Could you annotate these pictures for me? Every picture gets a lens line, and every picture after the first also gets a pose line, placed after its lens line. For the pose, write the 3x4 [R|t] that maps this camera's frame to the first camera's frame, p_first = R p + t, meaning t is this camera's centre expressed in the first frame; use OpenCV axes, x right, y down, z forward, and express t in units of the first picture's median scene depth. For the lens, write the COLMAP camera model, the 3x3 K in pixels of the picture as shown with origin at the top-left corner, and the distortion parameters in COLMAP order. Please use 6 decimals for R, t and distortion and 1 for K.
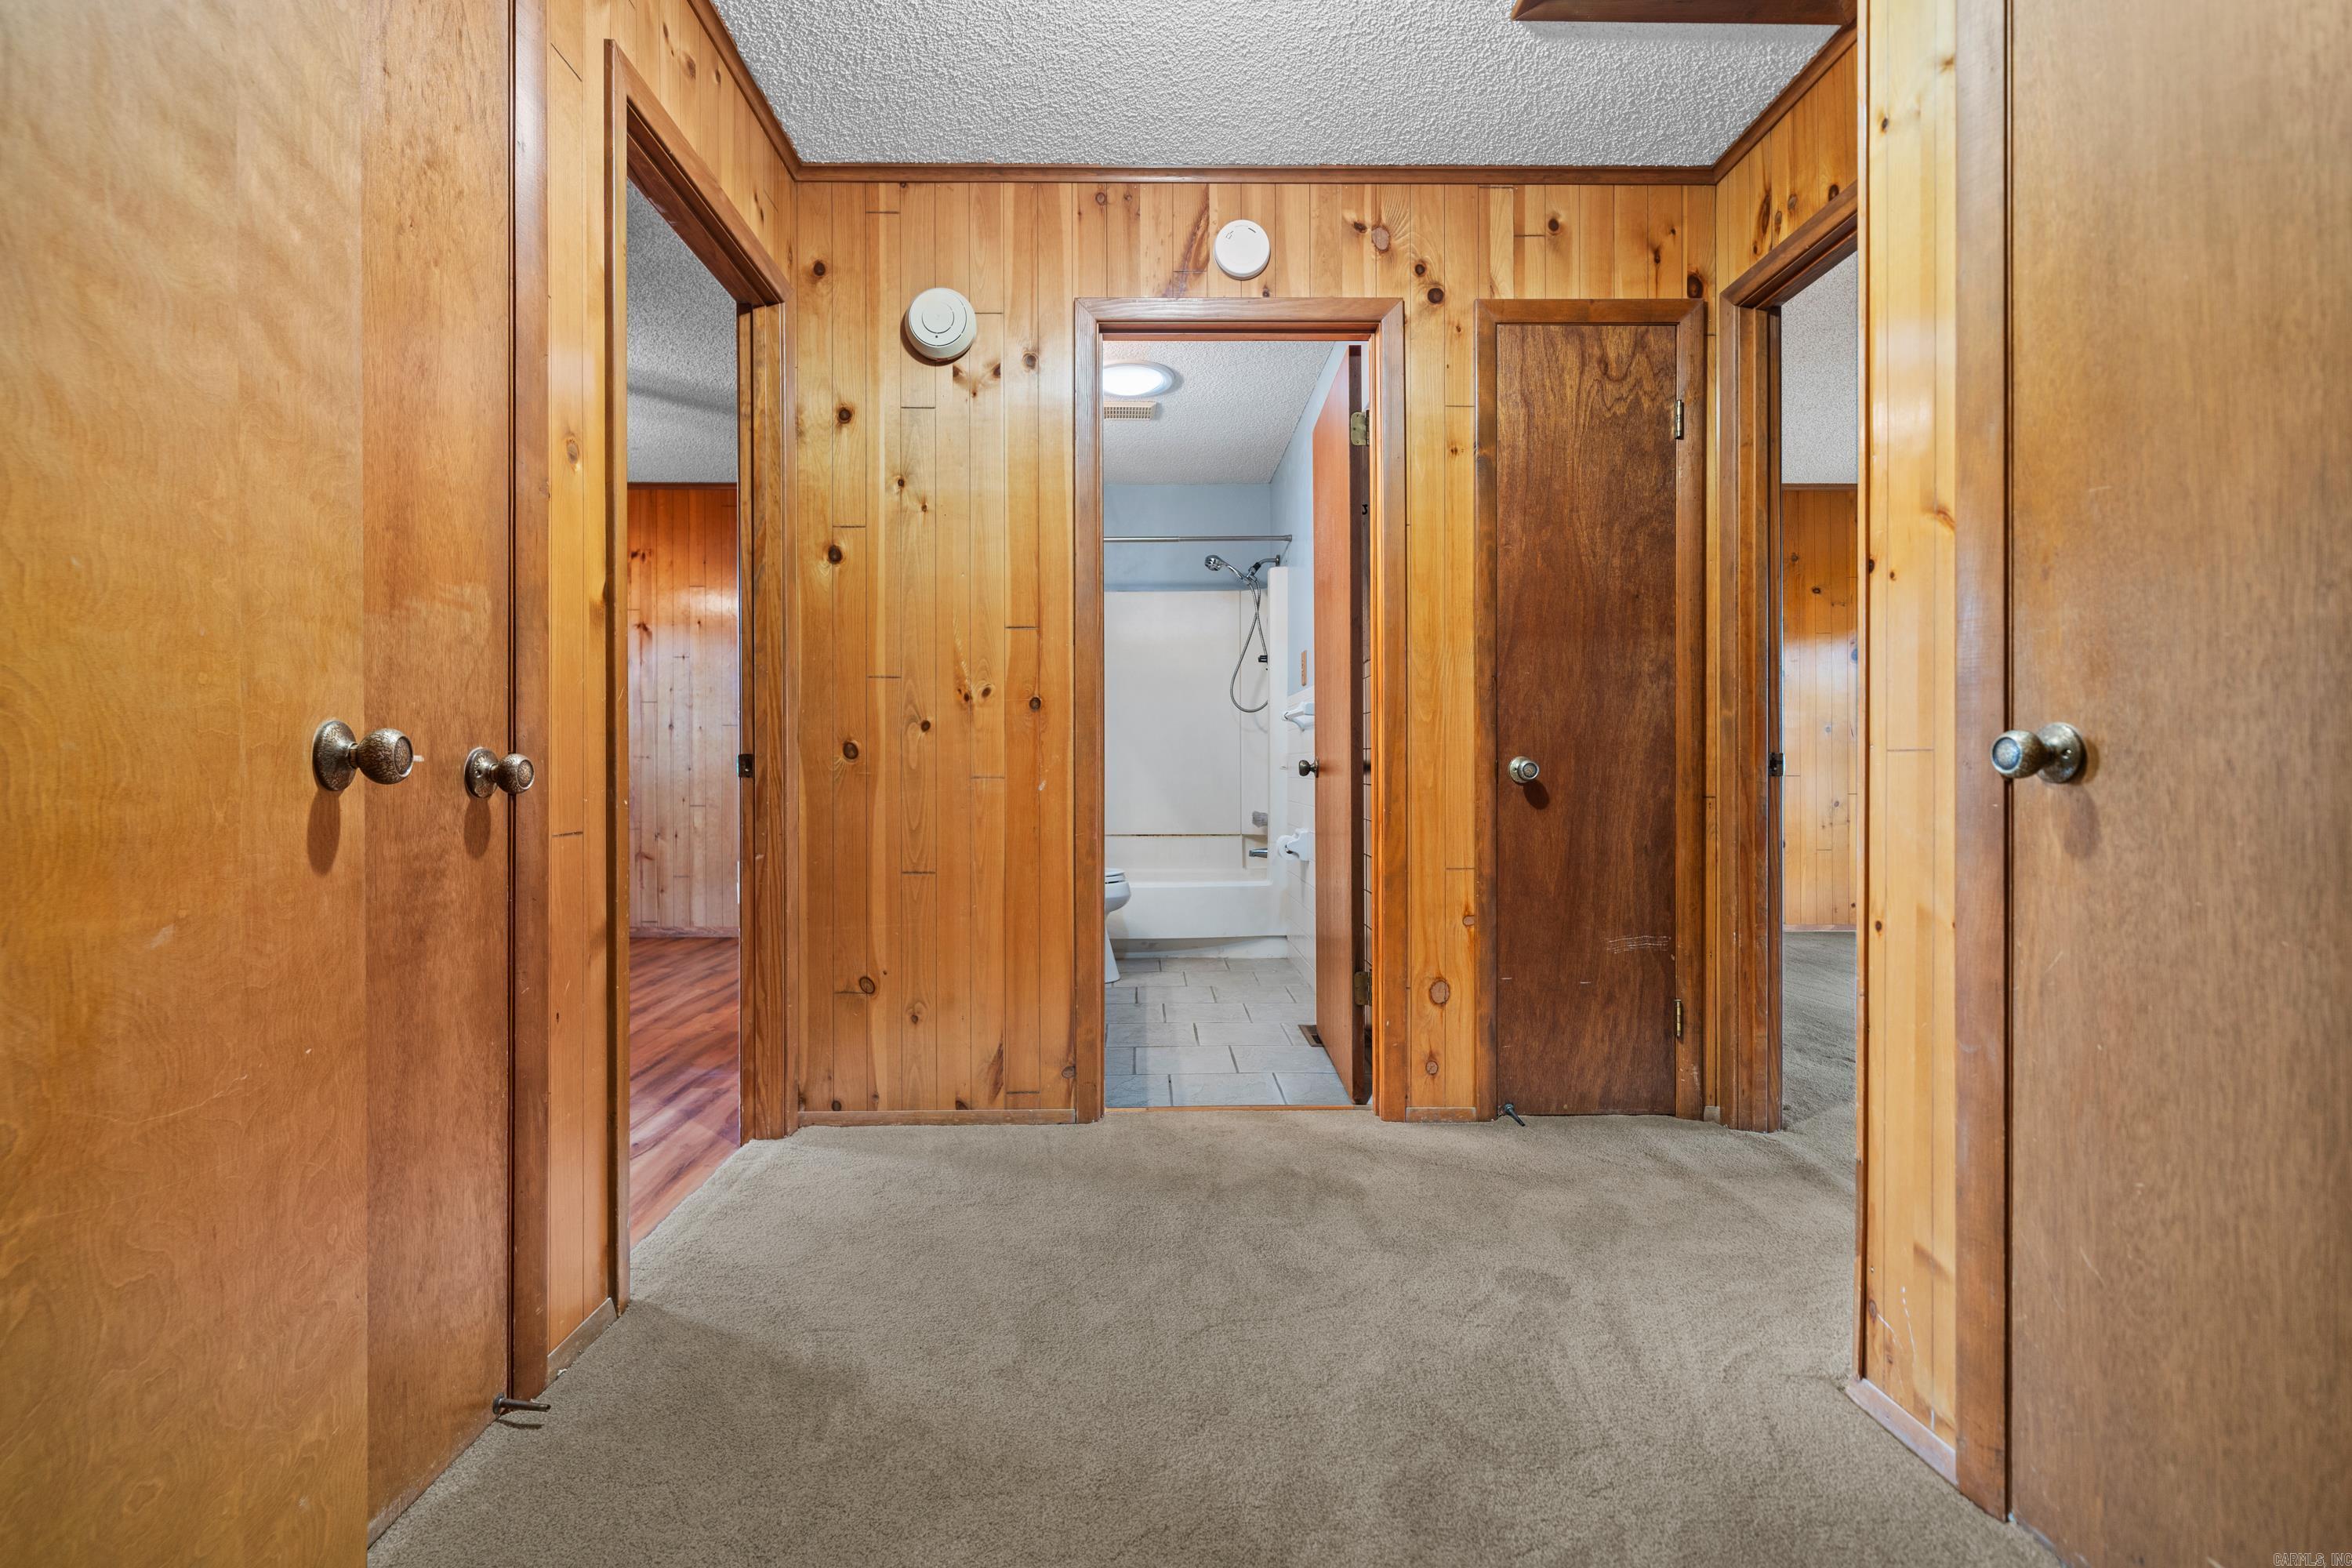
lens RADIAL K [[1016.4, 0, 1175.7], [0, 1016.4, 770.1], [0, 0, 1]] dist [-0.000035, 0.000001]
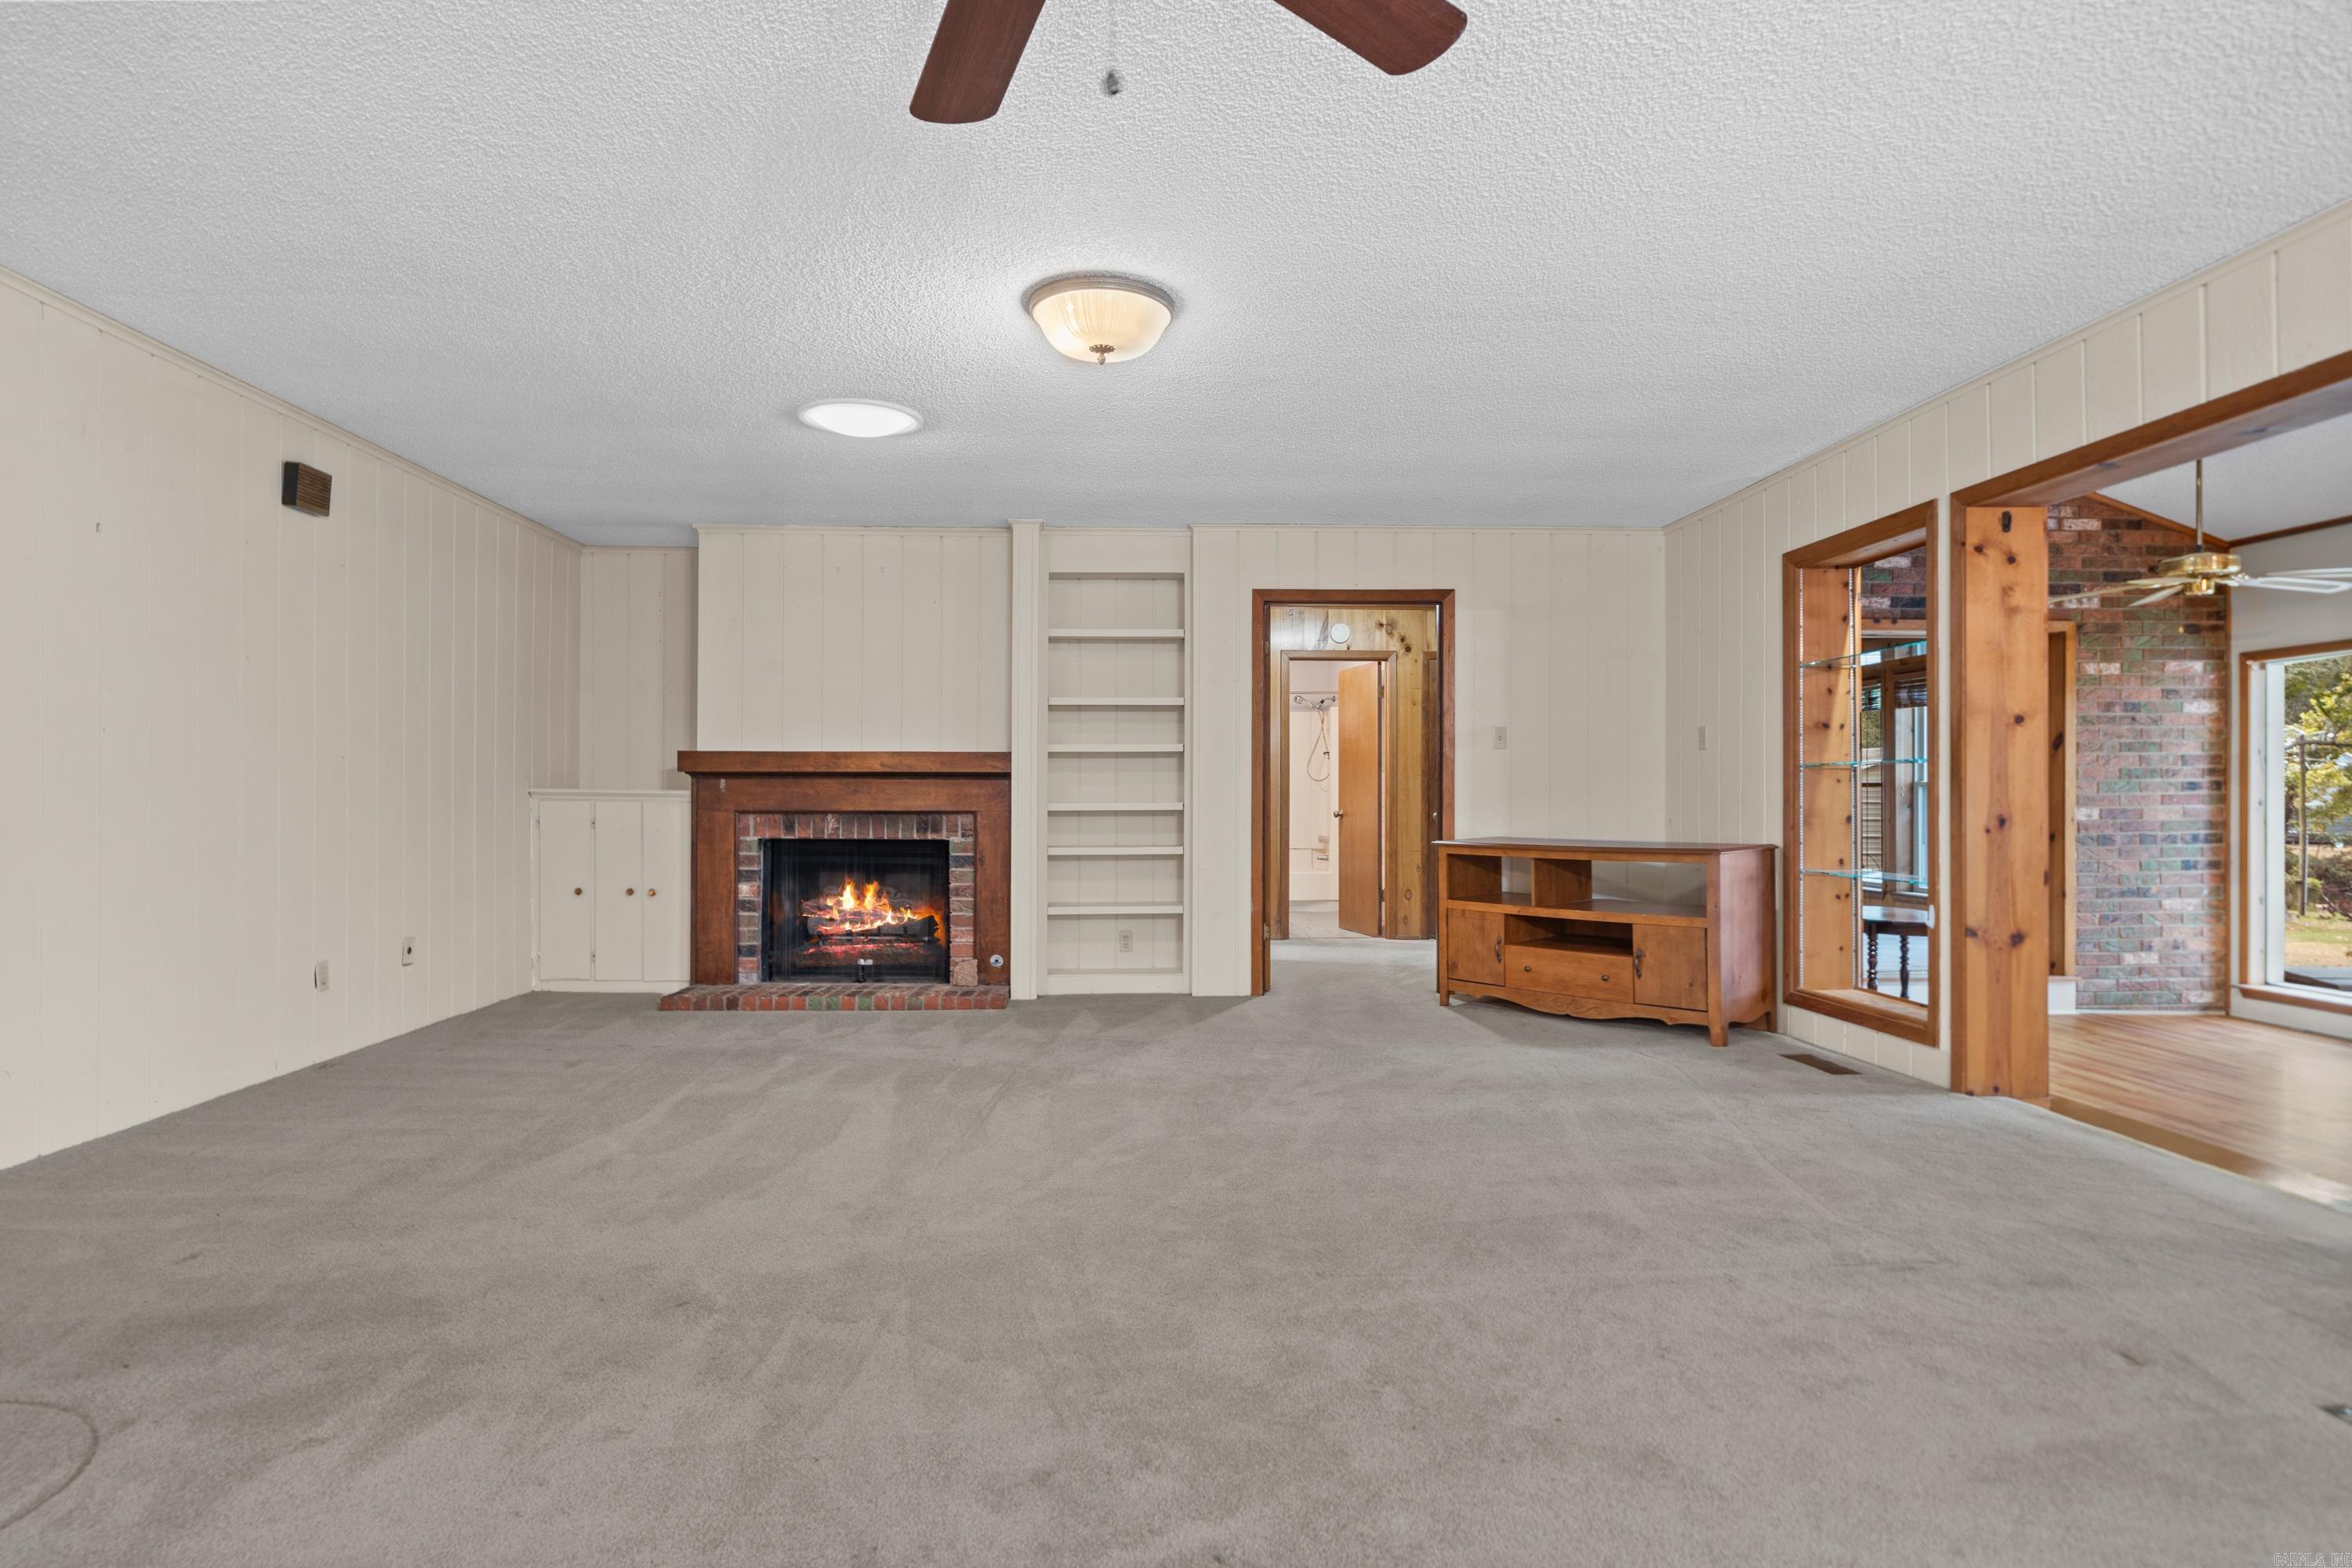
lens RADIAL K [[1282.4, 0, 1170.3], [0, 1282.4, 783.7], [0, 0, 1]] dist [0.000327, 0.000264]
pose [[0.999629, 0.006306, 0.026479, -0.496547], [-0.005973, 0.999902, -0.012640, -0.042302], [-0.026557, 0.012477, 0.999569, -2.542086]]
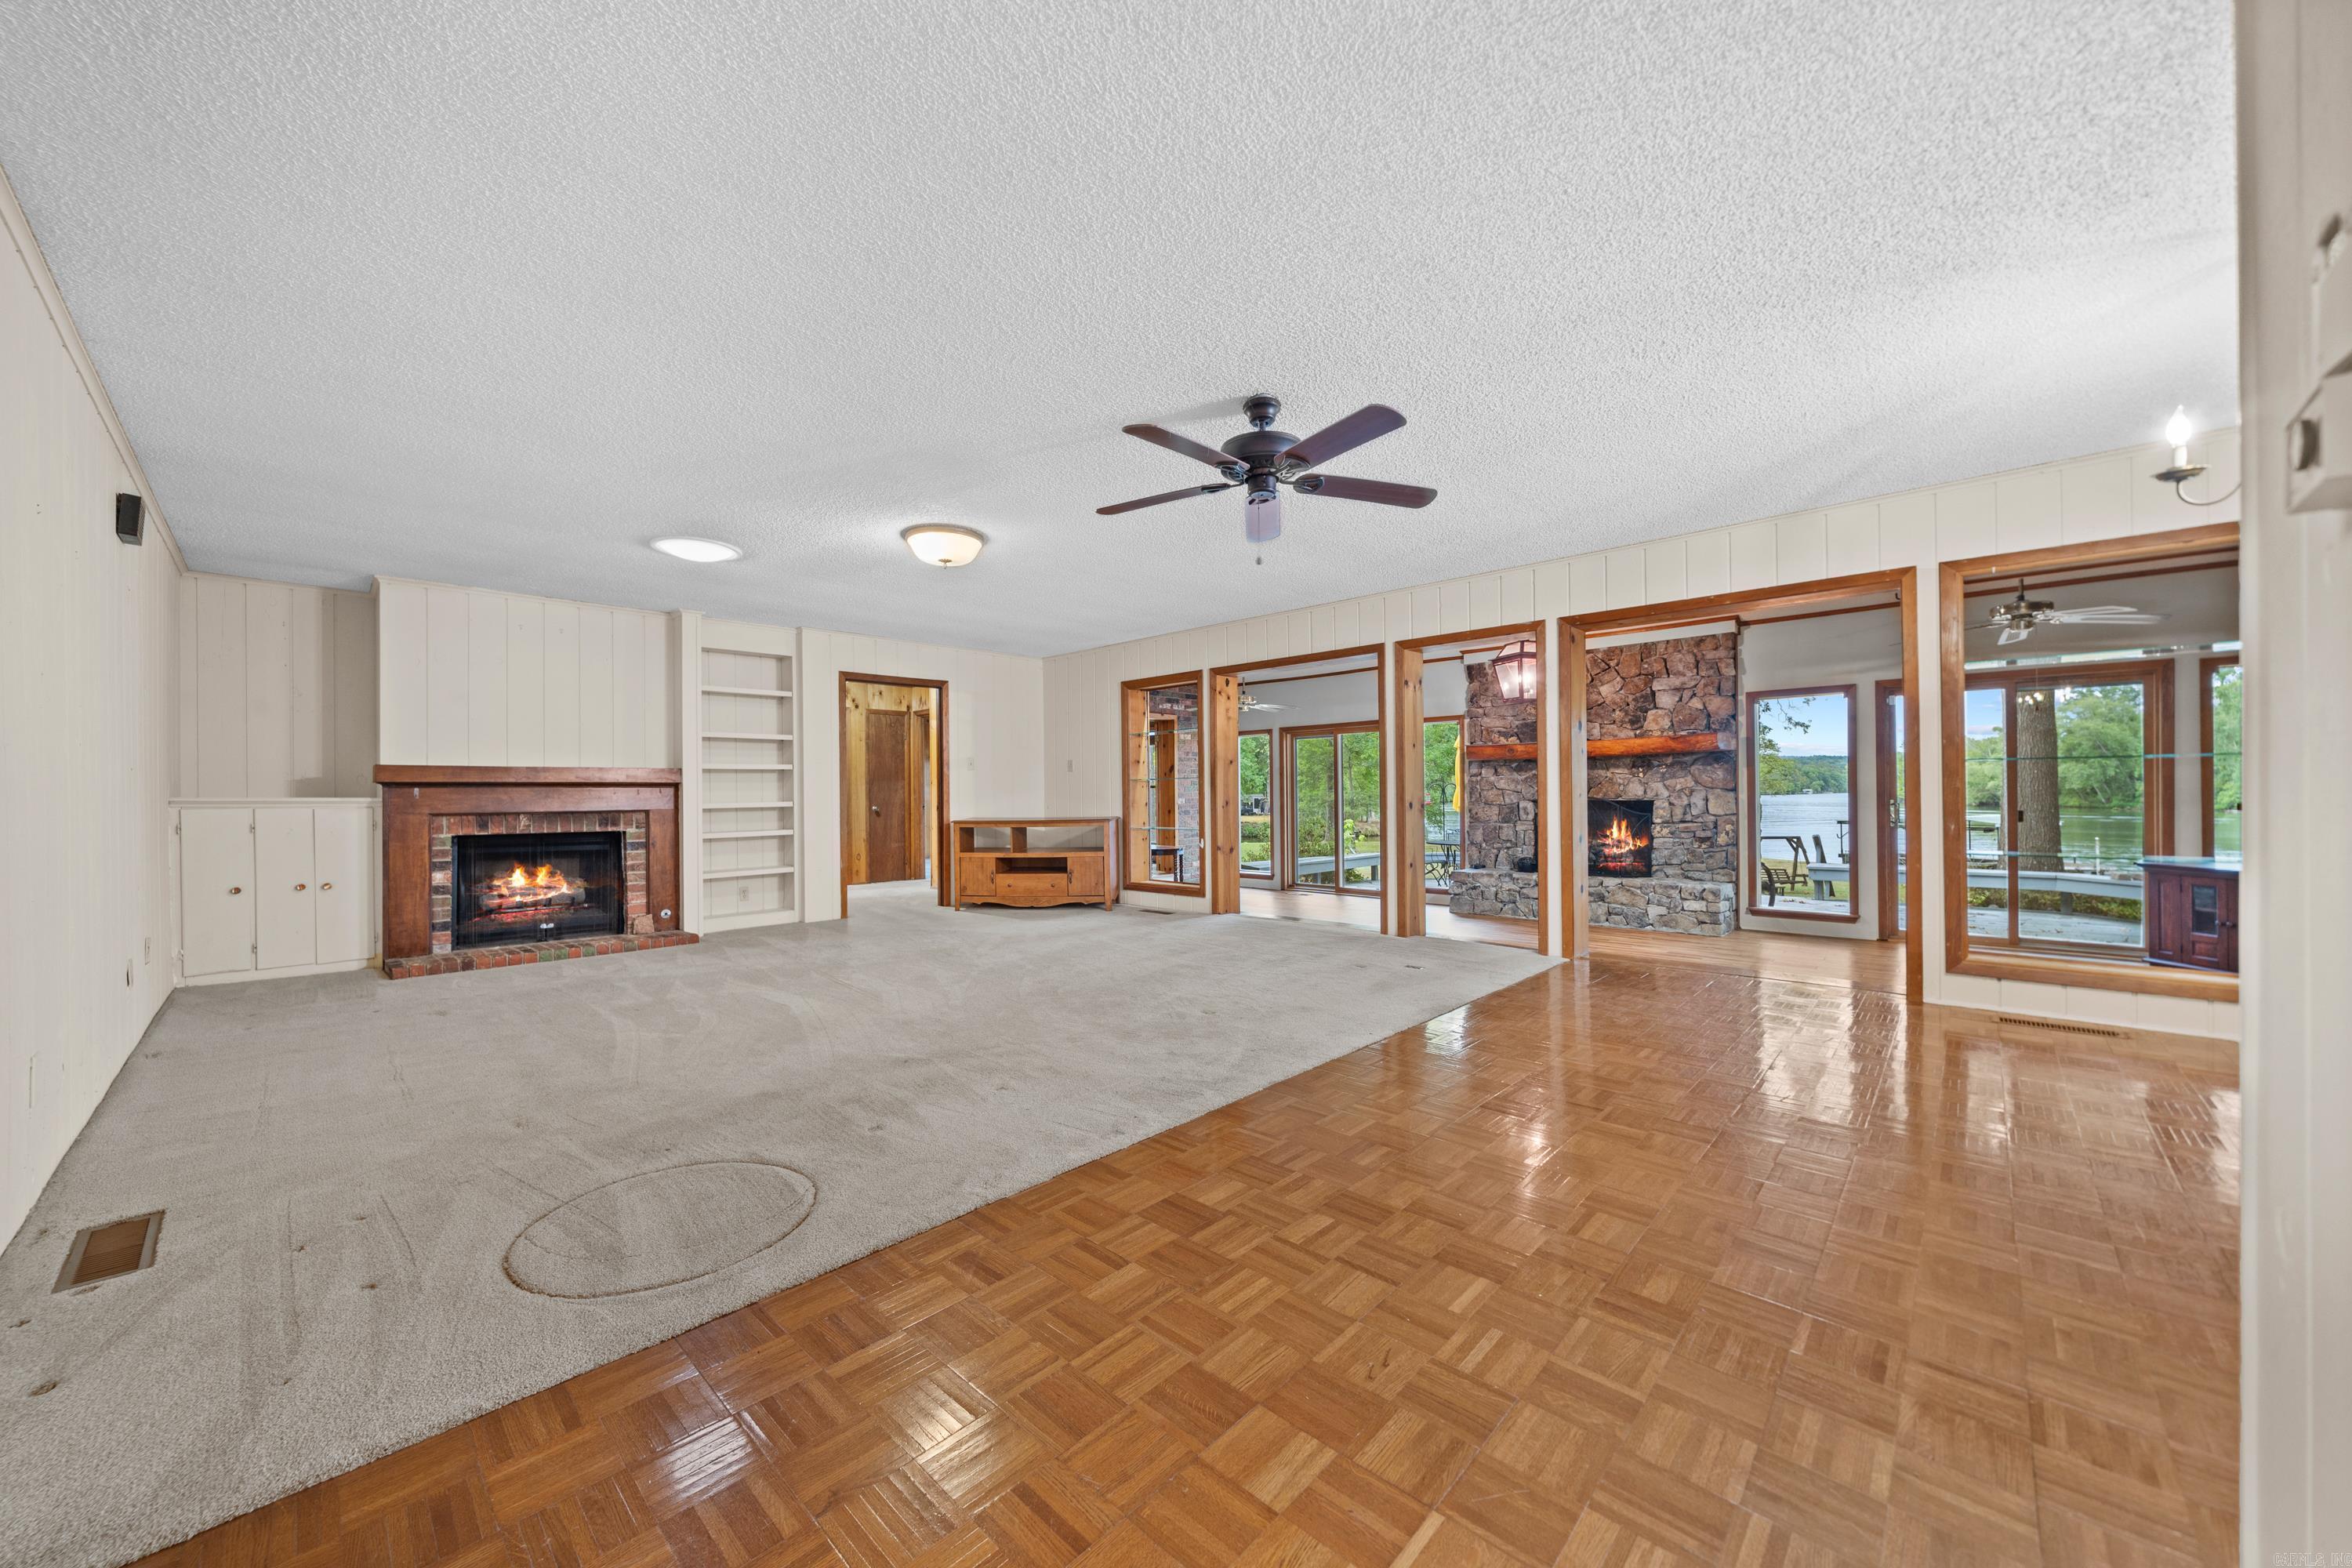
lens RADIAL K [[866.0, 0, 1141.1], [0, 866.0, 795.6], [0, 0, 1]] dist [0.009609, 0.000139]
pose [[0.718129, -0.003625, 0.695900, -1.560944], [0.007860, 0.999965, -0.002903, -0.040030], [-0.695865, 0.007555, 0.718133, -2.723758]]
